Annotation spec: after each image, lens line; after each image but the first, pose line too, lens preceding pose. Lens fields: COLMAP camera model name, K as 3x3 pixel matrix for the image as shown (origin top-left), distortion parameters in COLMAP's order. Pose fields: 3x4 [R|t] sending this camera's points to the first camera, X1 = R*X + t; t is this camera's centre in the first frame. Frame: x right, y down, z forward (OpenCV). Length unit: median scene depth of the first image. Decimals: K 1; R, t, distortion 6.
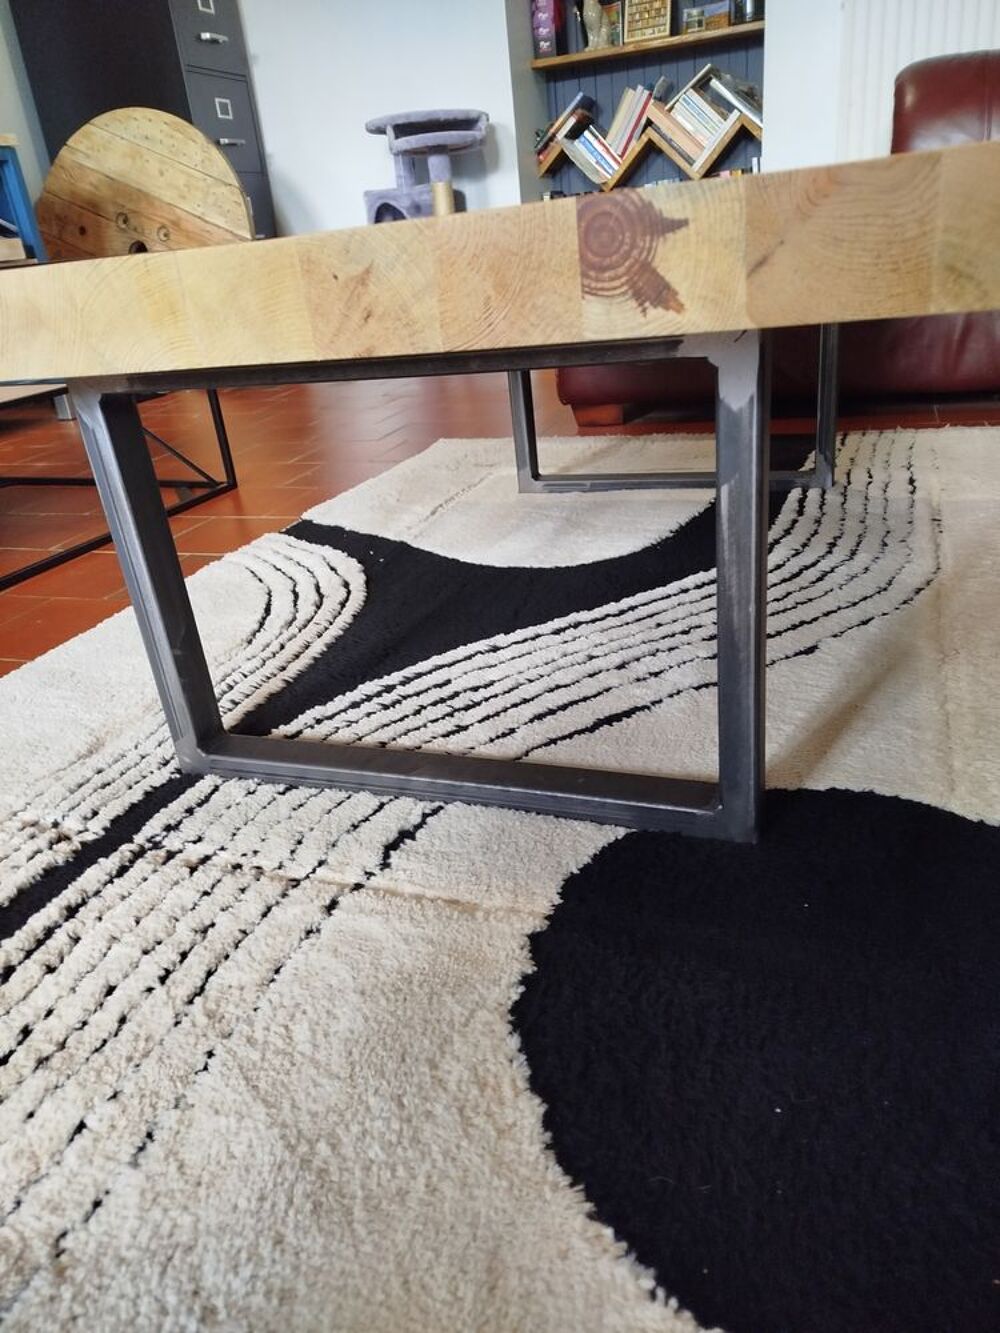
lens RADIAL K [[922.8, 0, 500.0], [0, 922.8, 666.5], [0, 0, 1]] dist [0.076390, -0.108100]
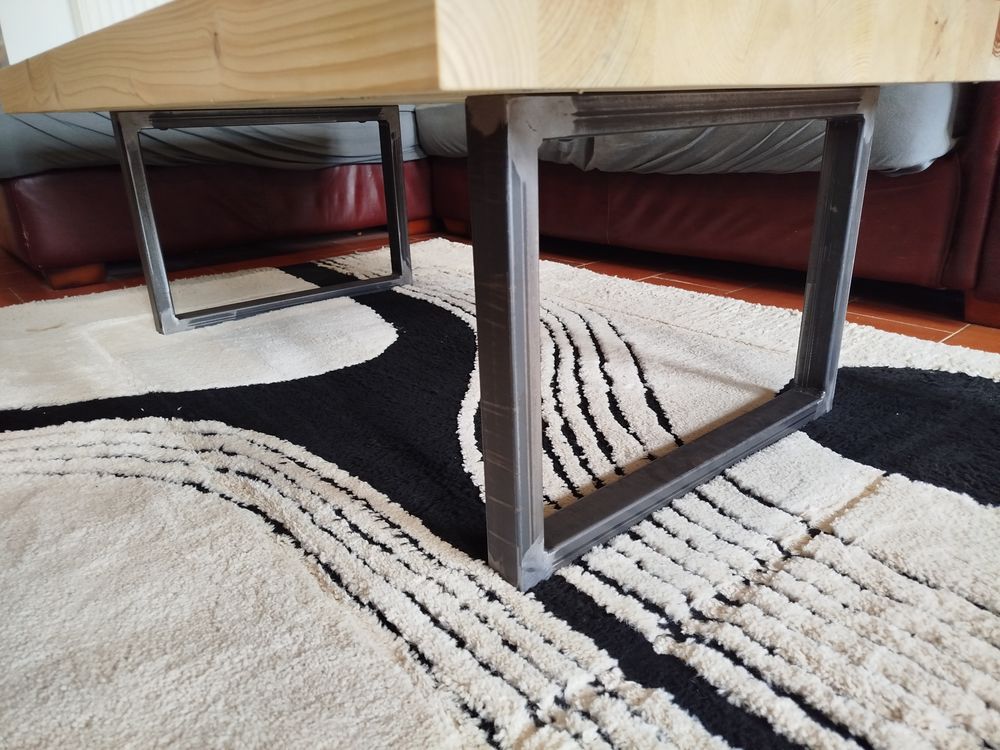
lens RADIAL K [[696.3, 0, 500.0], [0, 696.3, 375.0], [0, 0, 1]] dist [0.039551, -0.039958]
pose [[0.479524, -0.224957, 0.848205, -0.808534], [0.350849, 0.935115, 0.049658, -0.106544], [-0.804339, 0.273779, 0.527336, 0.591423]]
